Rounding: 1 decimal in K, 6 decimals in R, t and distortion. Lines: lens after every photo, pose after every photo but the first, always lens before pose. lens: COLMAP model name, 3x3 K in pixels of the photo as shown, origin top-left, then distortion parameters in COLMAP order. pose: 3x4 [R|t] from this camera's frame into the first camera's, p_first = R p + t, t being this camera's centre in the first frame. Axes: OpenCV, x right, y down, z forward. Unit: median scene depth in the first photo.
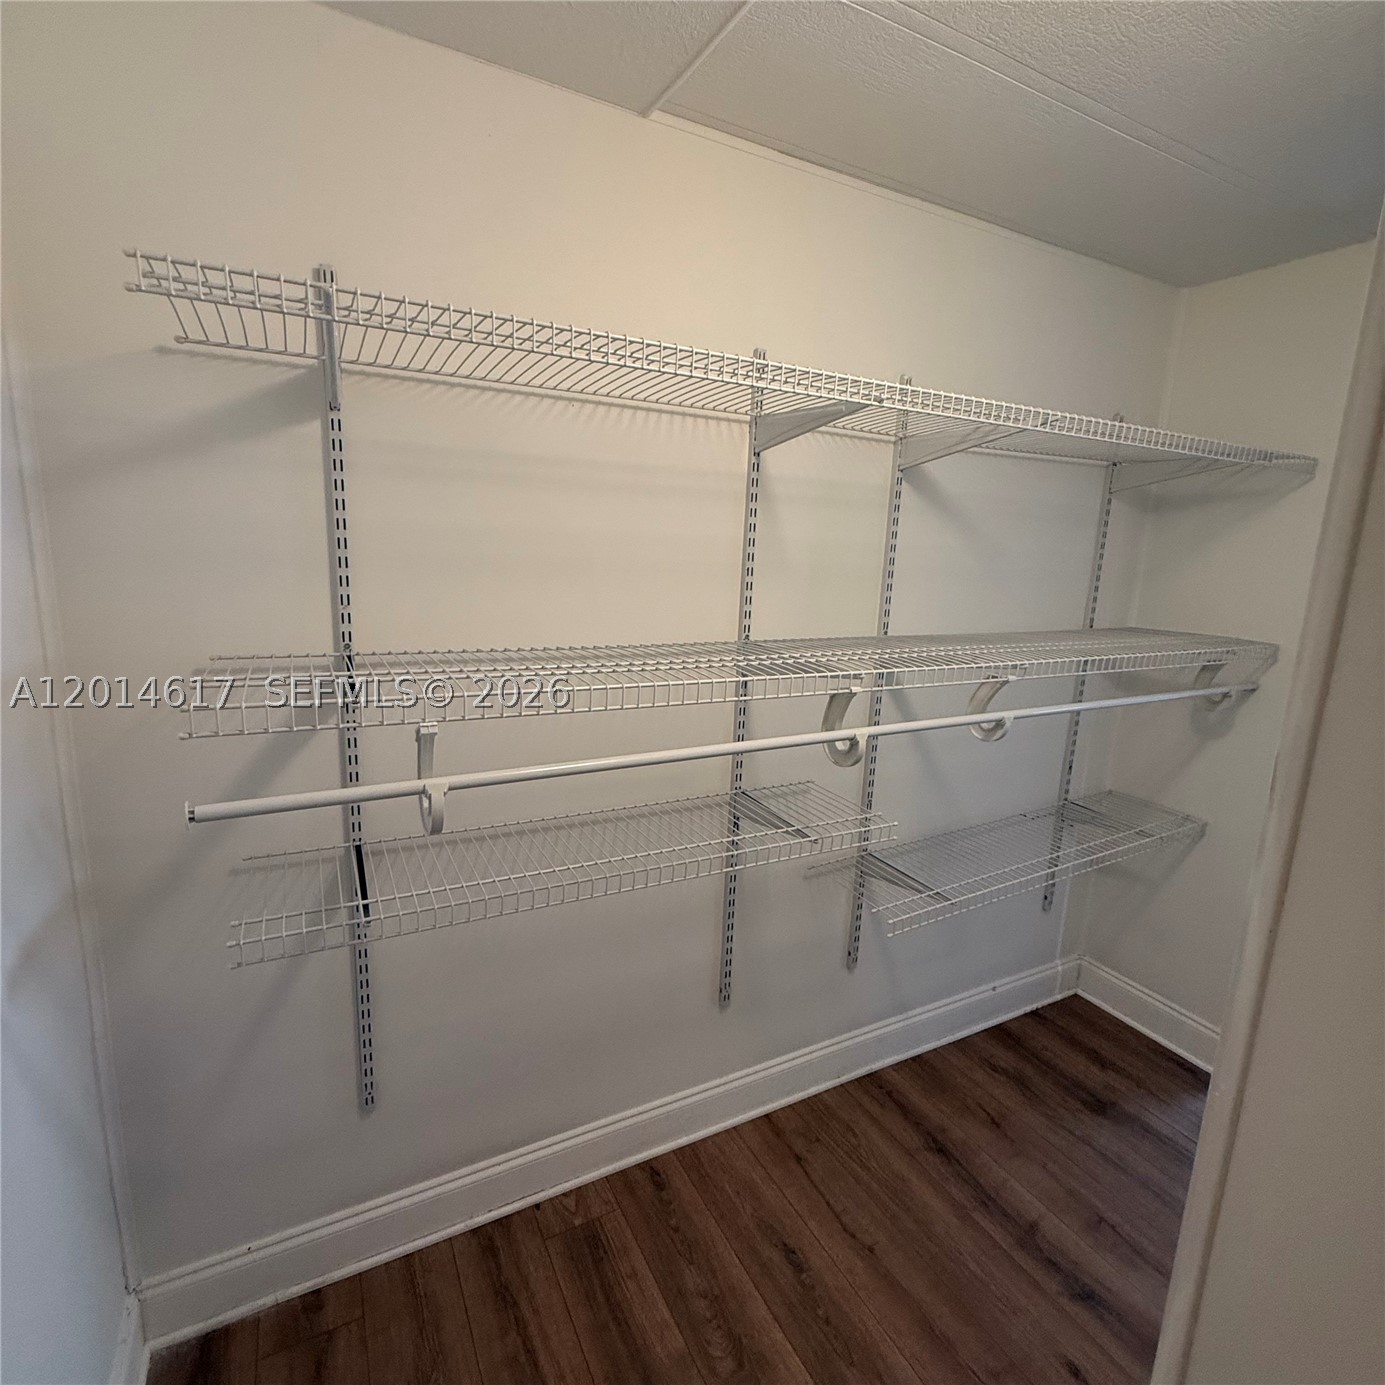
lens RADIAL K [[737.8, 0, 695.4], [0, 737.8, 691.3], [0, 0, 1]] dist [-0.001263, 0.001252]
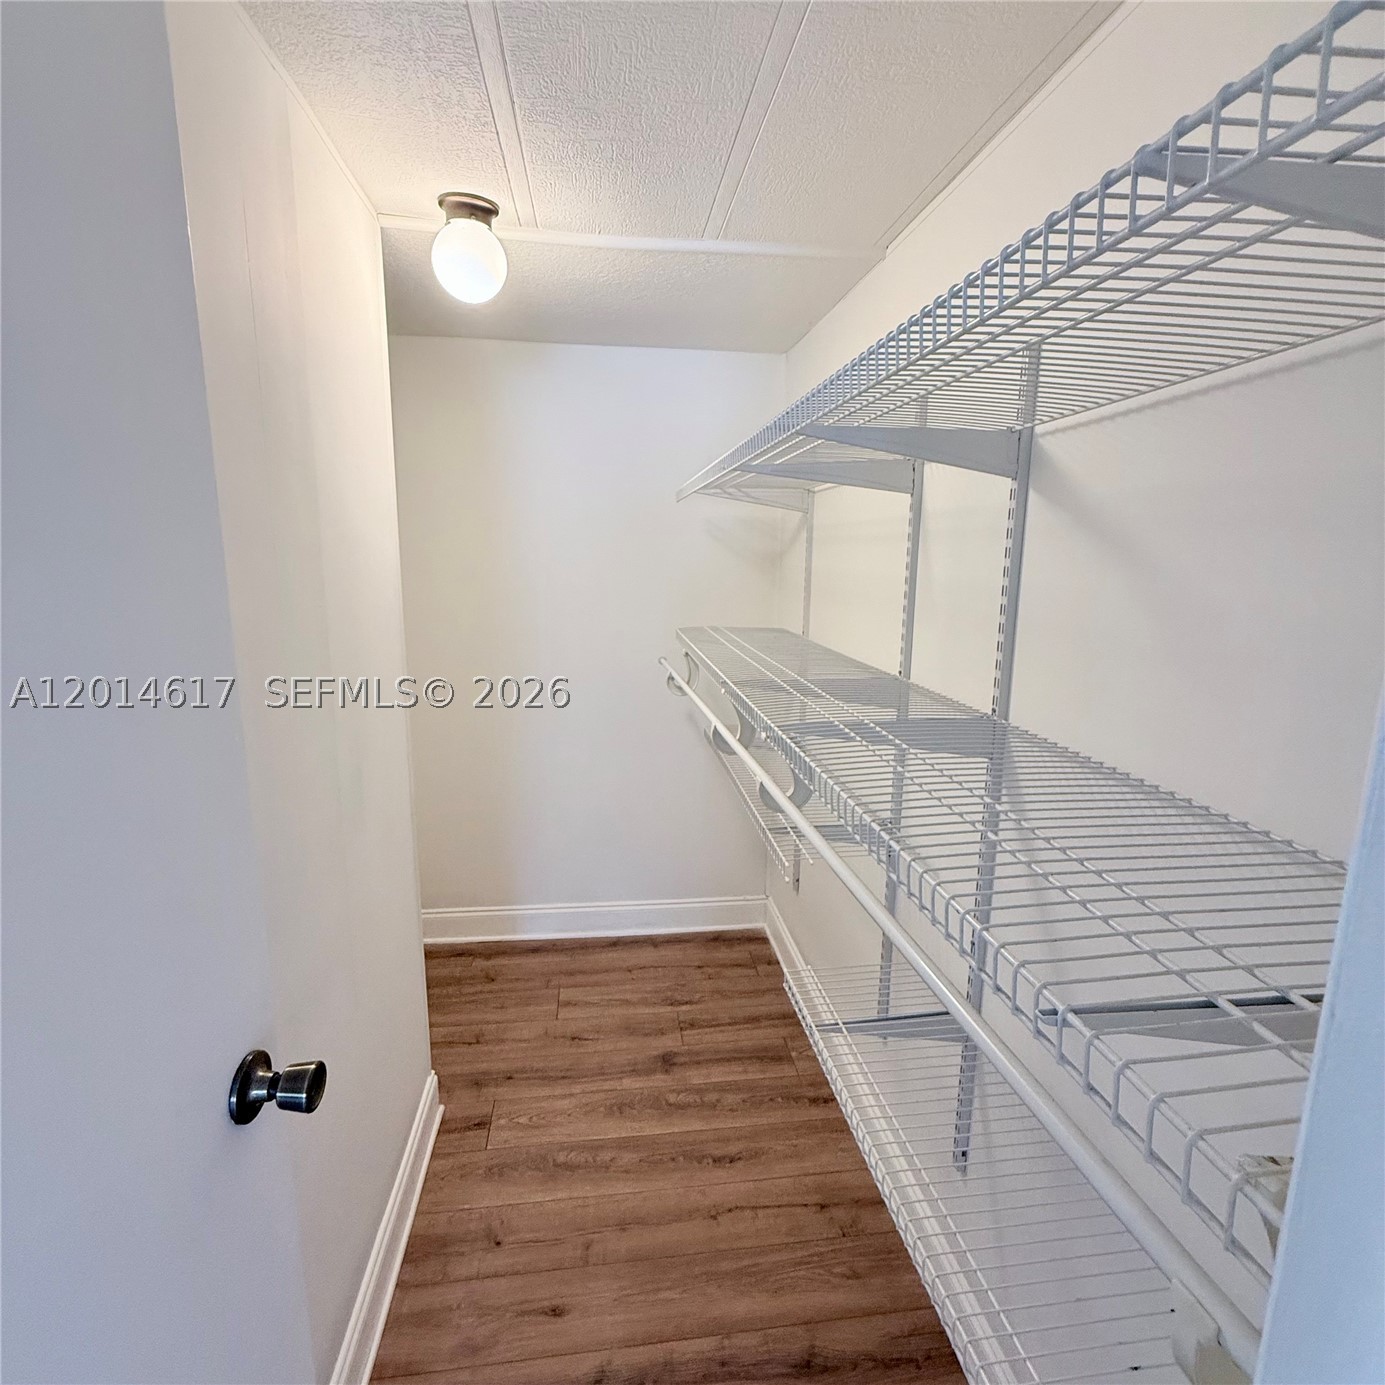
lens RADIAL K [[737.8, 0, 695.4], [0, 737.8, 691.3], [0, 0, 1]] dist [-0.001263, 0.001252]
pose [[-0.347226, 0.137666, -0.927622, 1.180989], [-0.200225, 0.955474, 0.216748, -0.229360], [0.916157, 0.260994, -0.304201, 1.125615]]
